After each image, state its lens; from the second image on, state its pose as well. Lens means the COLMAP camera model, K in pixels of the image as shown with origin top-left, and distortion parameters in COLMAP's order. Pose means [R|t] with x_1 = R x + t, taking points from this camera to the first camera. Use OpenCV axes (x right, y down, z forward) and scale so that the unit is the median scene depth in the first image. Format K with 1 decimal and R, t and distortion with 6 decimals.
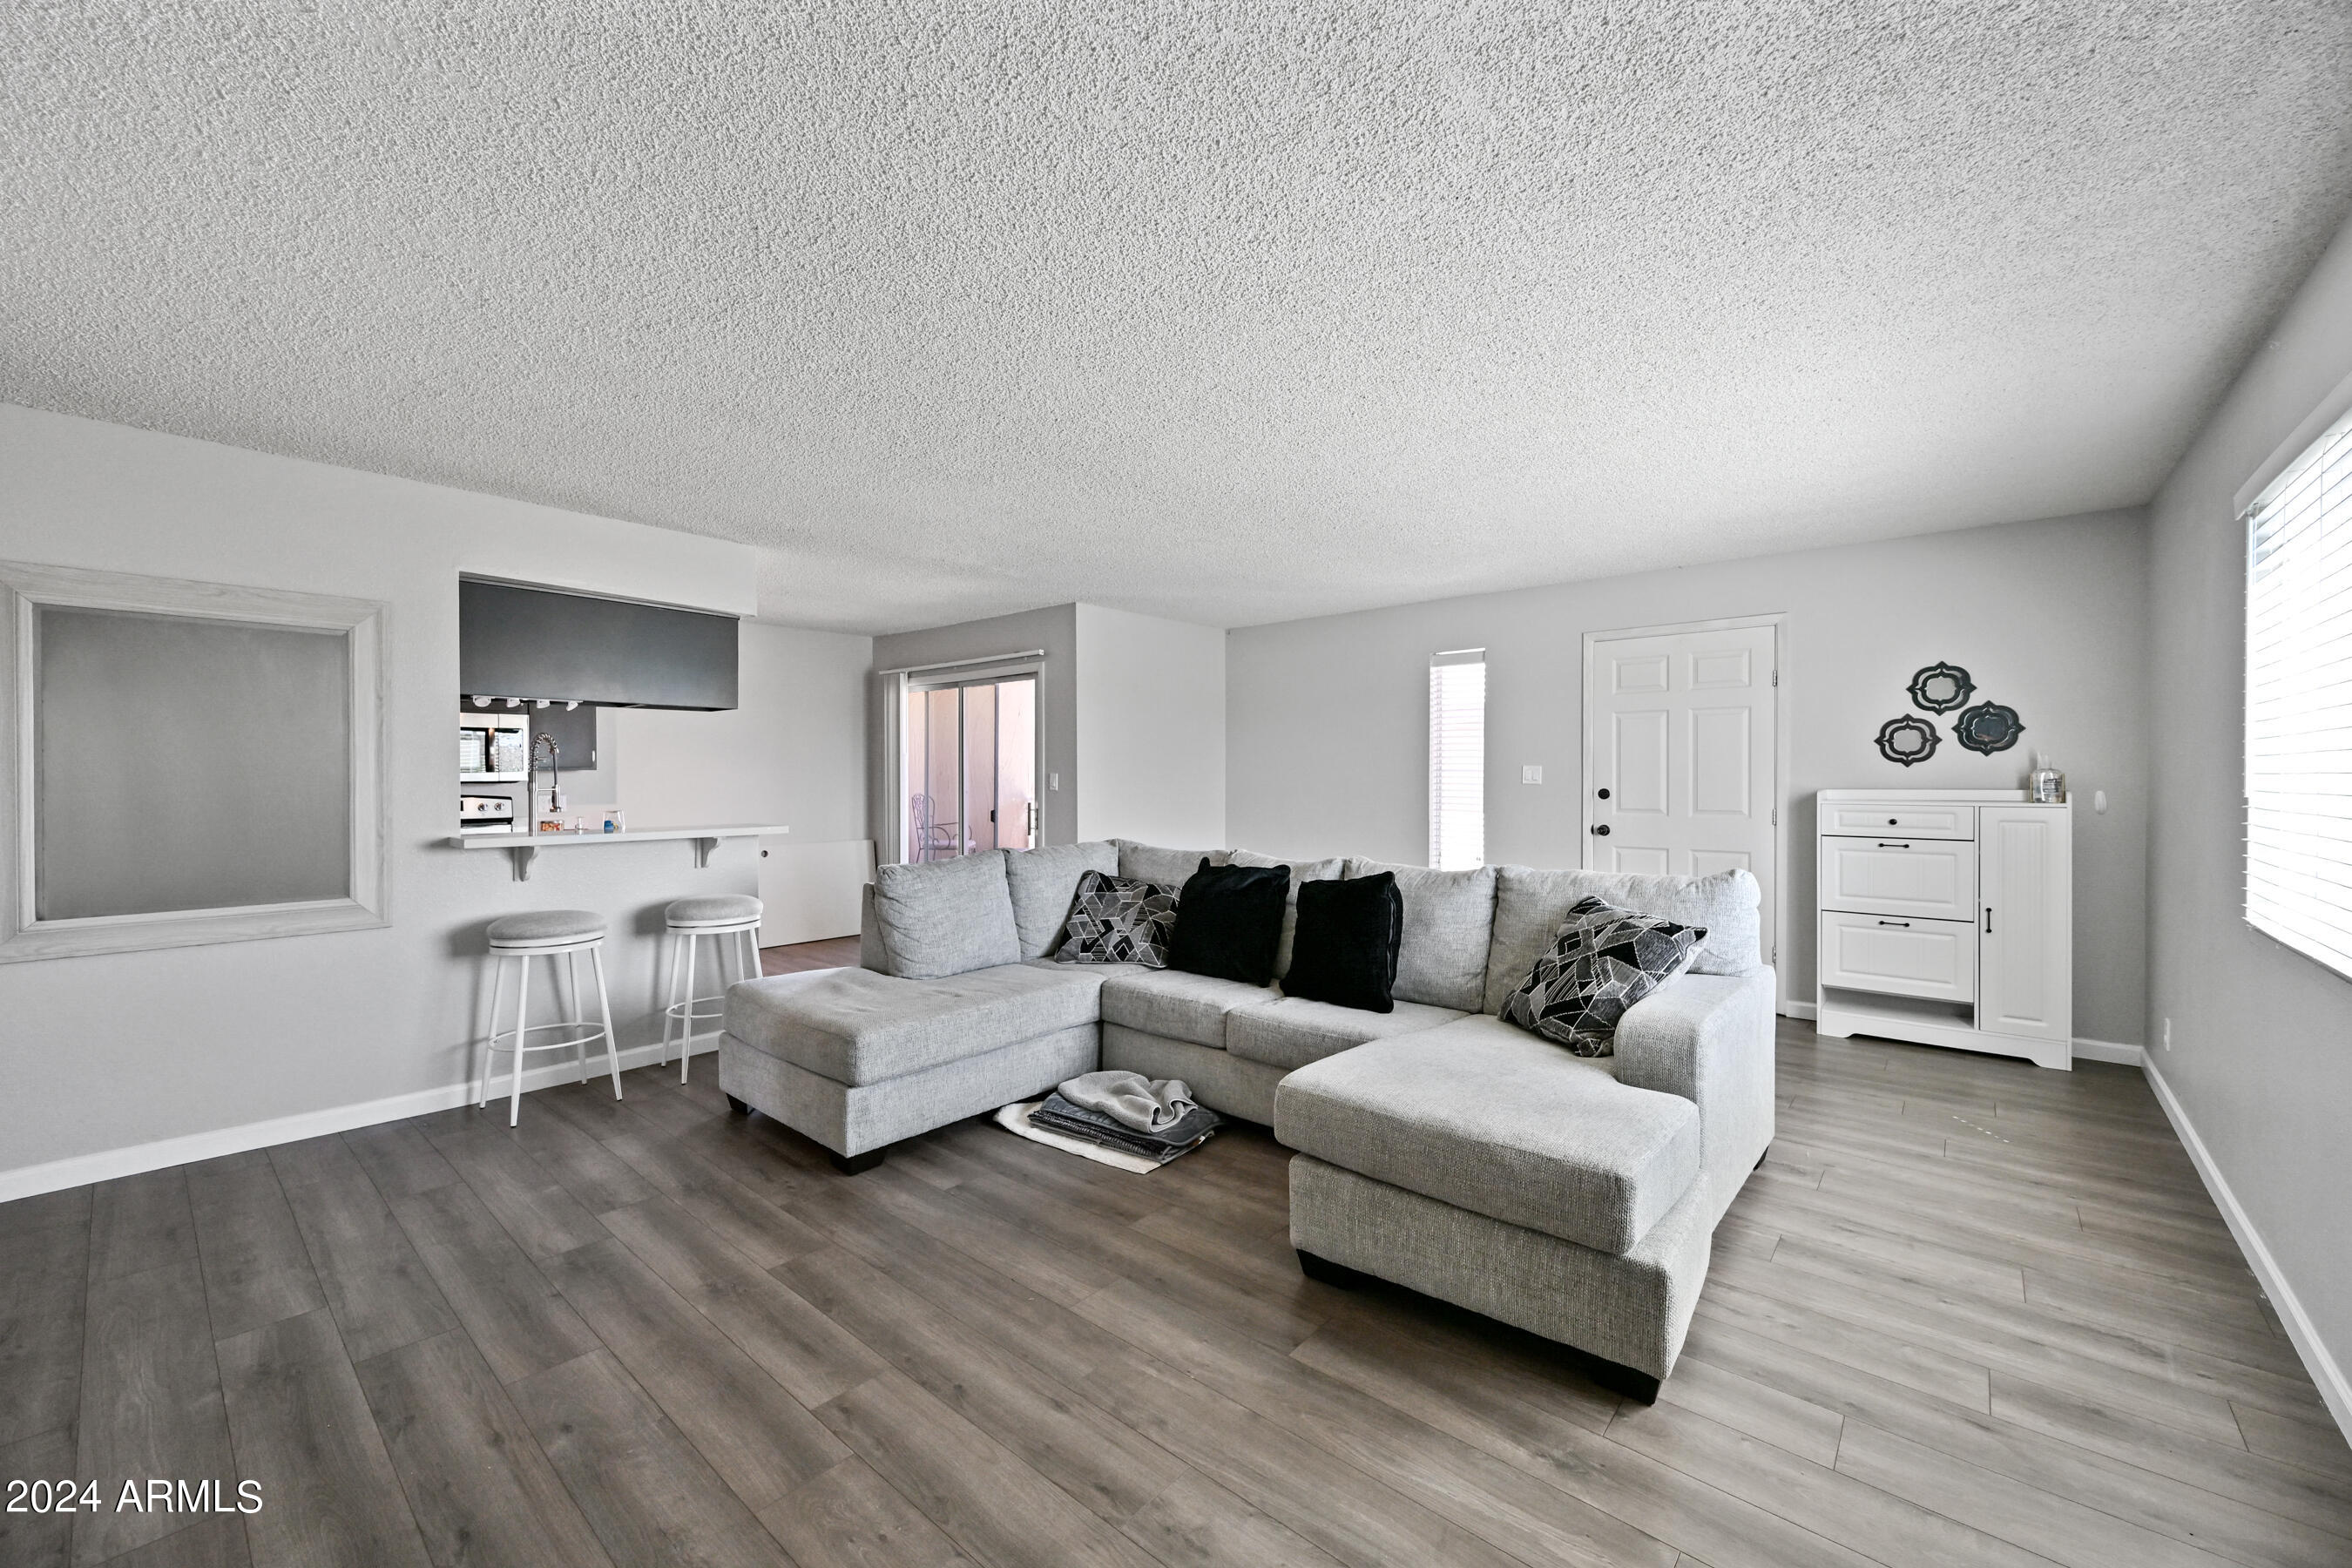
lens RADIAL K [[929.6, 0, 1174.8], [0, 929.6, 774.5], [0, 0, 1]] dist [-0.000317, 0.000338]
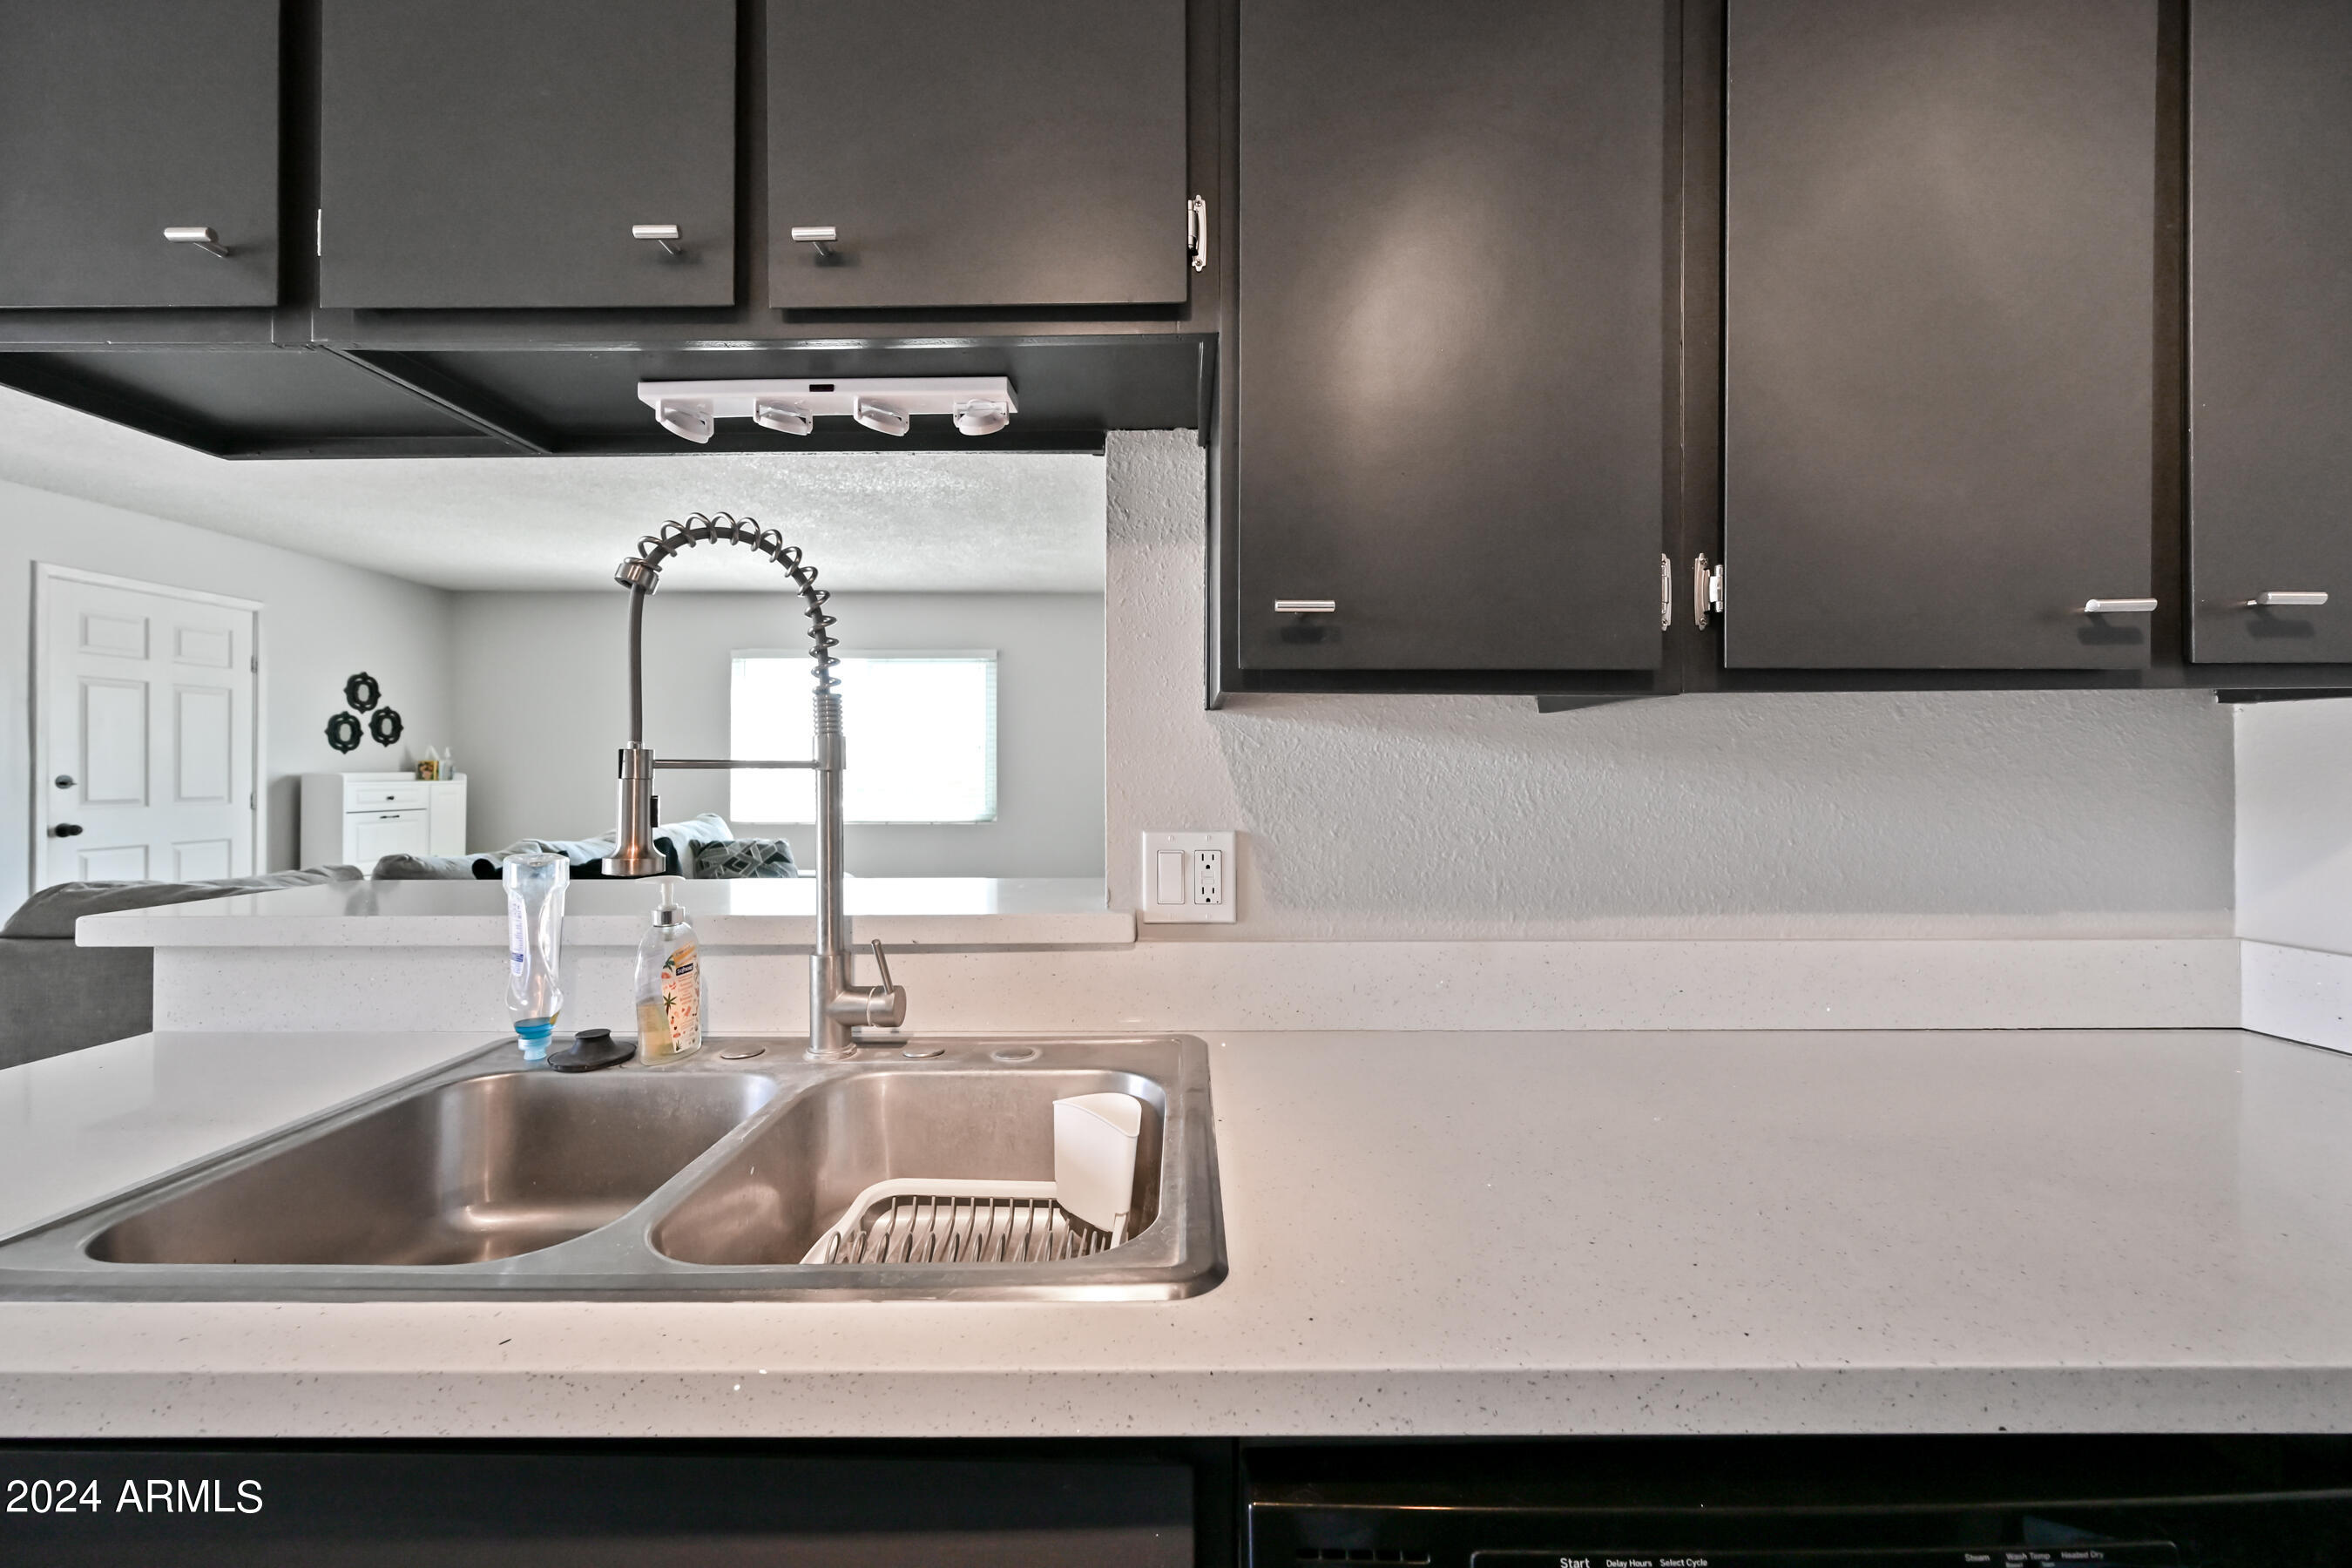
lens RADIAL K [[941.2, 0, 1174.1], [0, 941.2, 764.4], [0, 0, 1]] dist [0.001180, 0.000452]
pose [[-0.654401, 0.005720, 0.756126, -0.849902], [-0.000755, 0.999966, -0.008218, 0.014467], [-0.756147, -0.005948, -0.654375, 0.983371]]
